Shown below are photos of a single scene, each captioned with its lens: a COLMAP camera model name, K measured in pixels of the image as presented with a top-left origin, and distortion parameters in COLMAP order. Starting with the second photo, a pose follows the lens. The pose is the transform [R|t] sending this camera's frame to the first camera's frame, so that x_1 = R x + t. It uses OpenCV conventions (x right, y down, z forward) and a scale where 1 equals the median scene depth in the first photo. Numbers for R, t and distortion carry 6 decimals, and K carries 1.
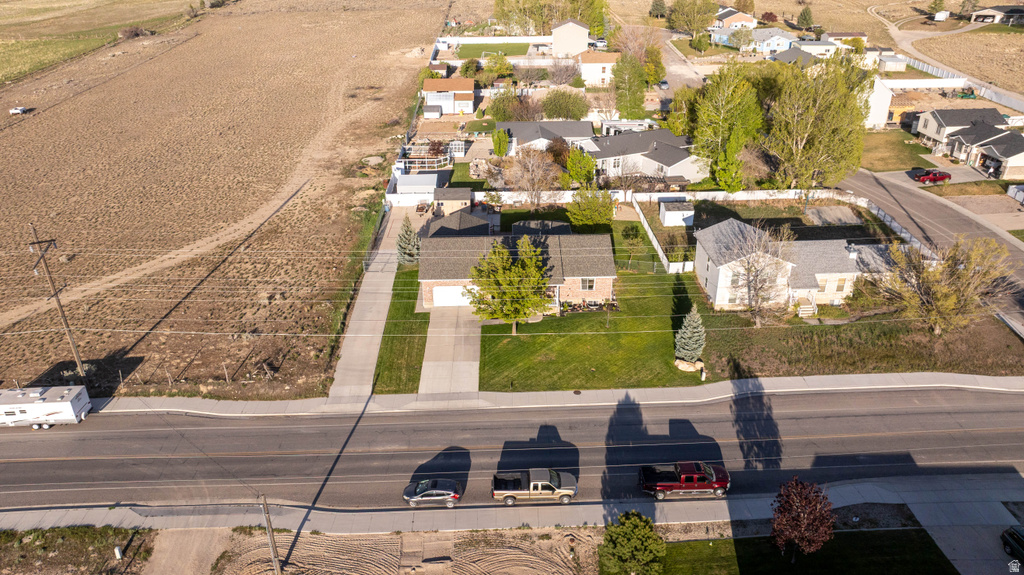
lens RADIAL K [[724.4, 0, 512.3], [0, 724.4, 285.5], [0, 0, 1]] dist [-0.016652, -0.007912]
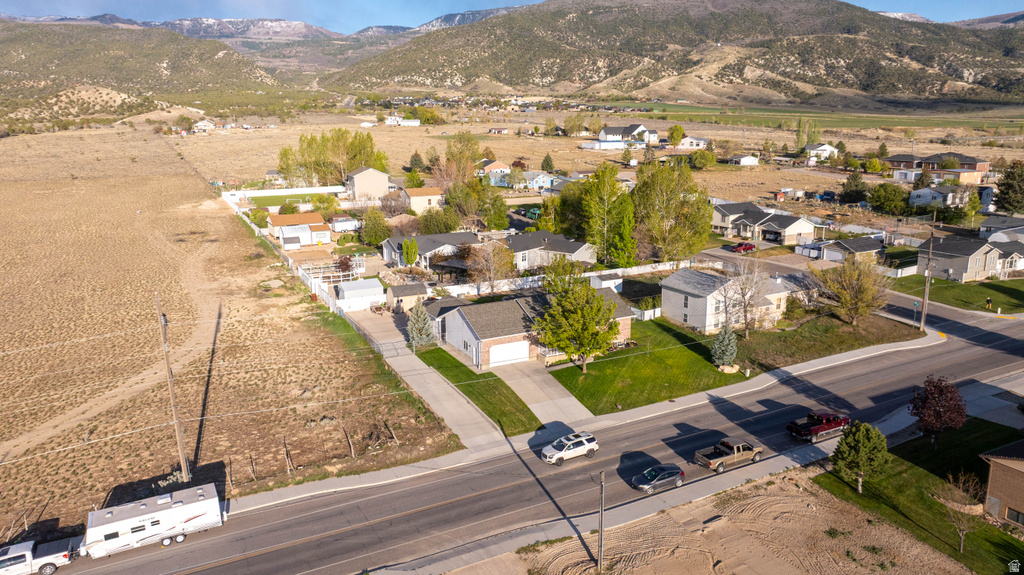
lens RADIAL K [[724.4, 0, 513.5], [0, 724.4, 287.4], [0, 0, 1]] dist [-0.016652, -0.007912]
pose [[0.893671, -0.094748, 0.438606, -0.598135], [0.196078, 0.961652, -0.191777, 0.142586], [-0.403616, 0.257386, 0.877978, 0.058976]]
